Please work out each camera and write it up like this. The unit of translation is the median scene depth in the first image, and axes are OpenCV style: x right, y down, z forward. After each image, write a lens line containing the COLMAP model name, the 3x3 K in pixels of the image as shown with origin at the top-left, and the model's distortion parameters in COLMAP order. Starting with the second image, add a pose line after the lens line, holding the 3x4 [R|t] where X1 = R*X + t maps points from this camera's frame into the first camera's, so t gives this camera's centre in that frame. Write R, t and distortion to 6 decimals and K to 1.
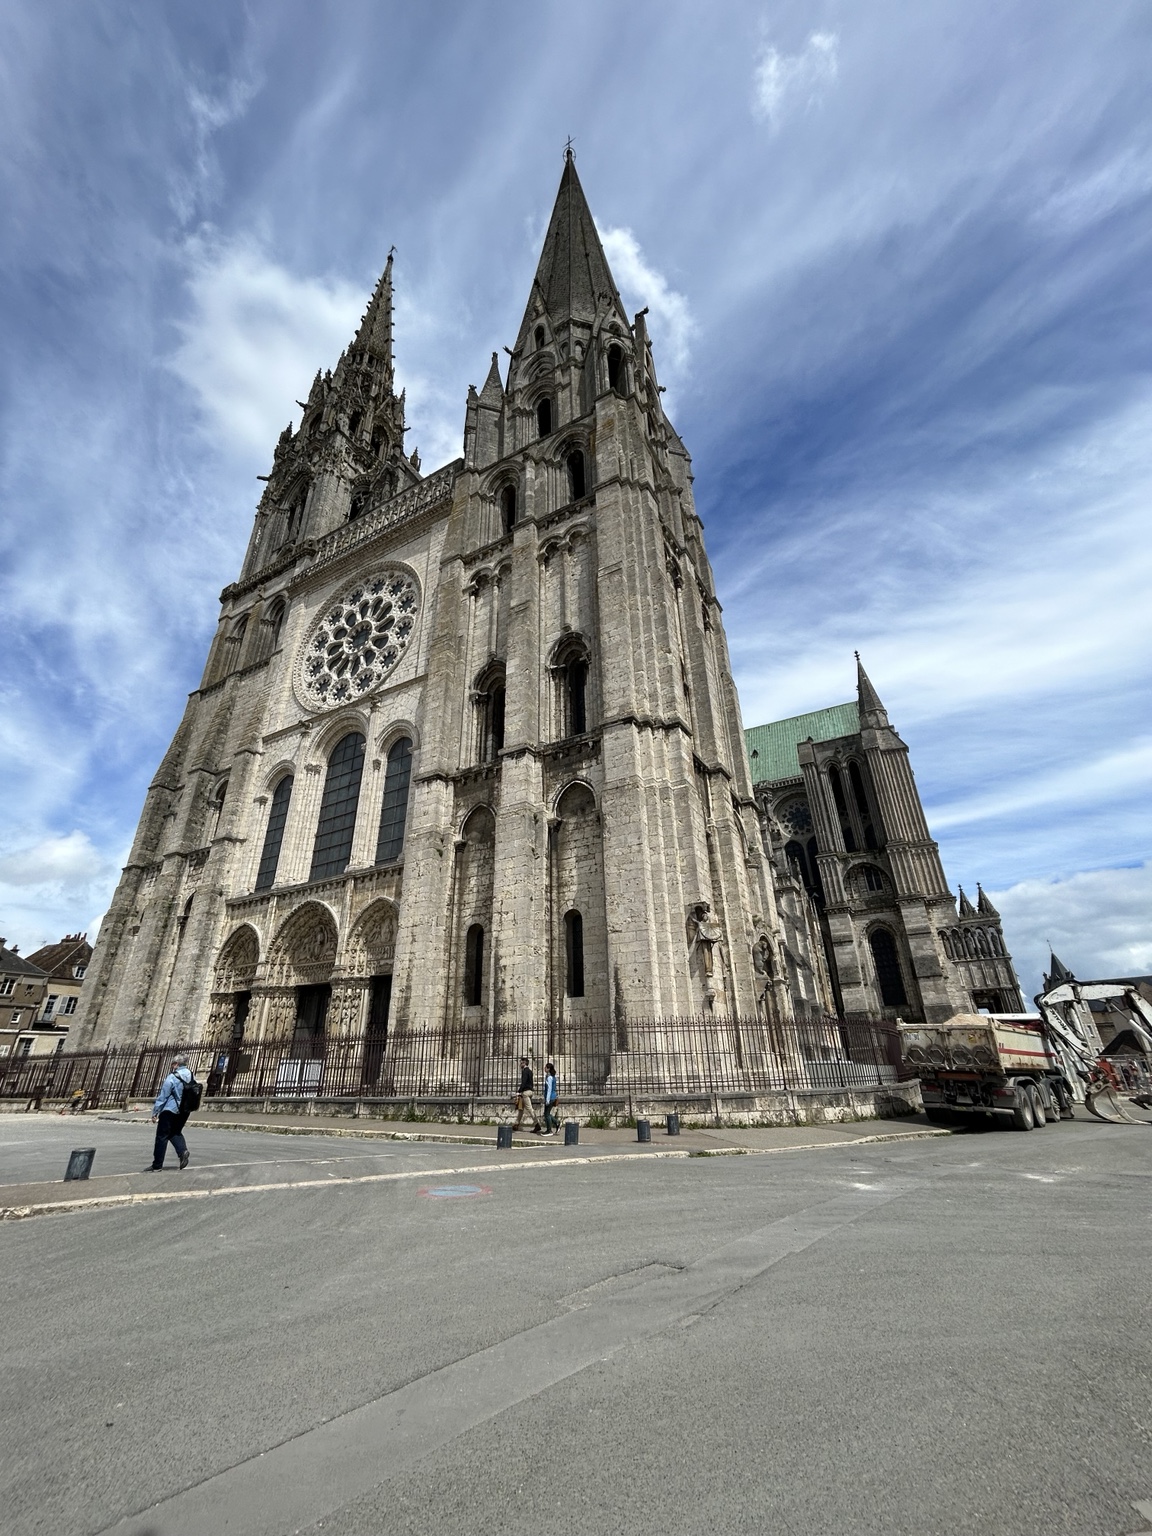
lens RADIAL K [[615.8, 0, 576.0], [0, 615.8, 768.0], [0, 0, 1]] dist [-0.001145, 0.000003]
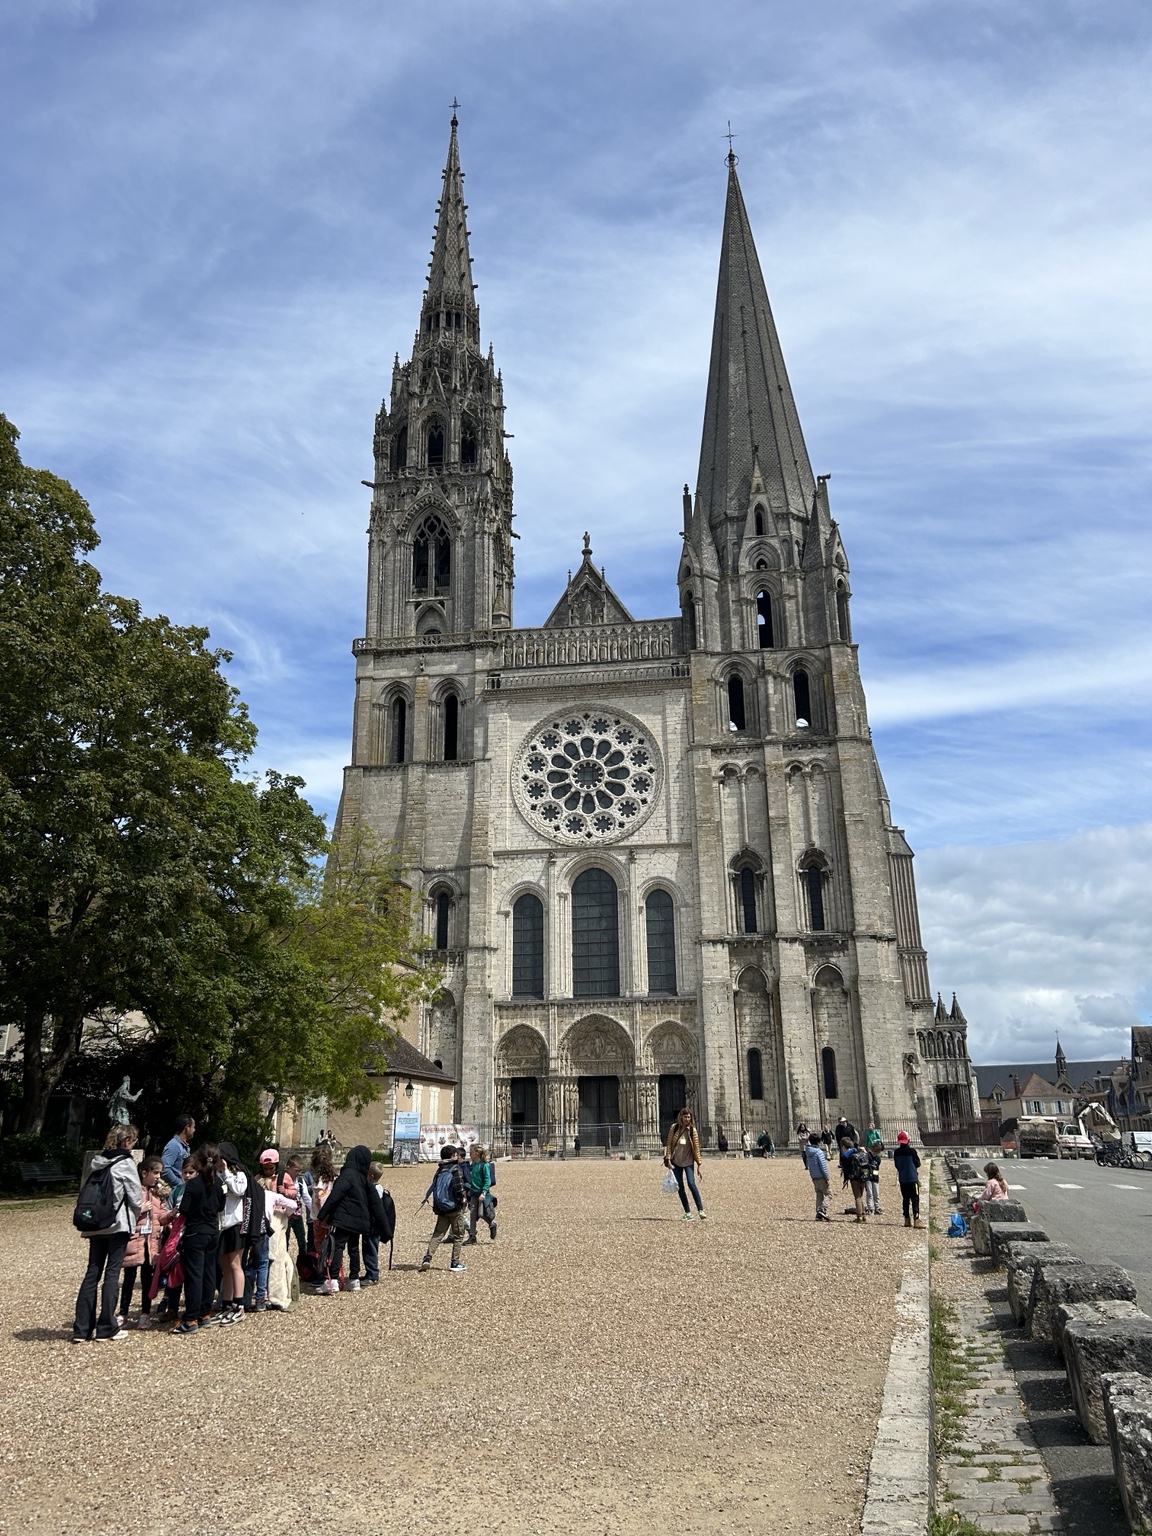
lens RADIAL K [[1126.6, 0, 576.0], [0, 1126.6, 768.0], [0, 0, 1]] dist [0.165380, -0.356765]
pose [[0.926494, 0.128296, 0.353765, -1.397994], [-0.171101, 0.980914, 0.092367, -0.520254], [-0.335163, -0.146107, 0.930762, -1.178074]]
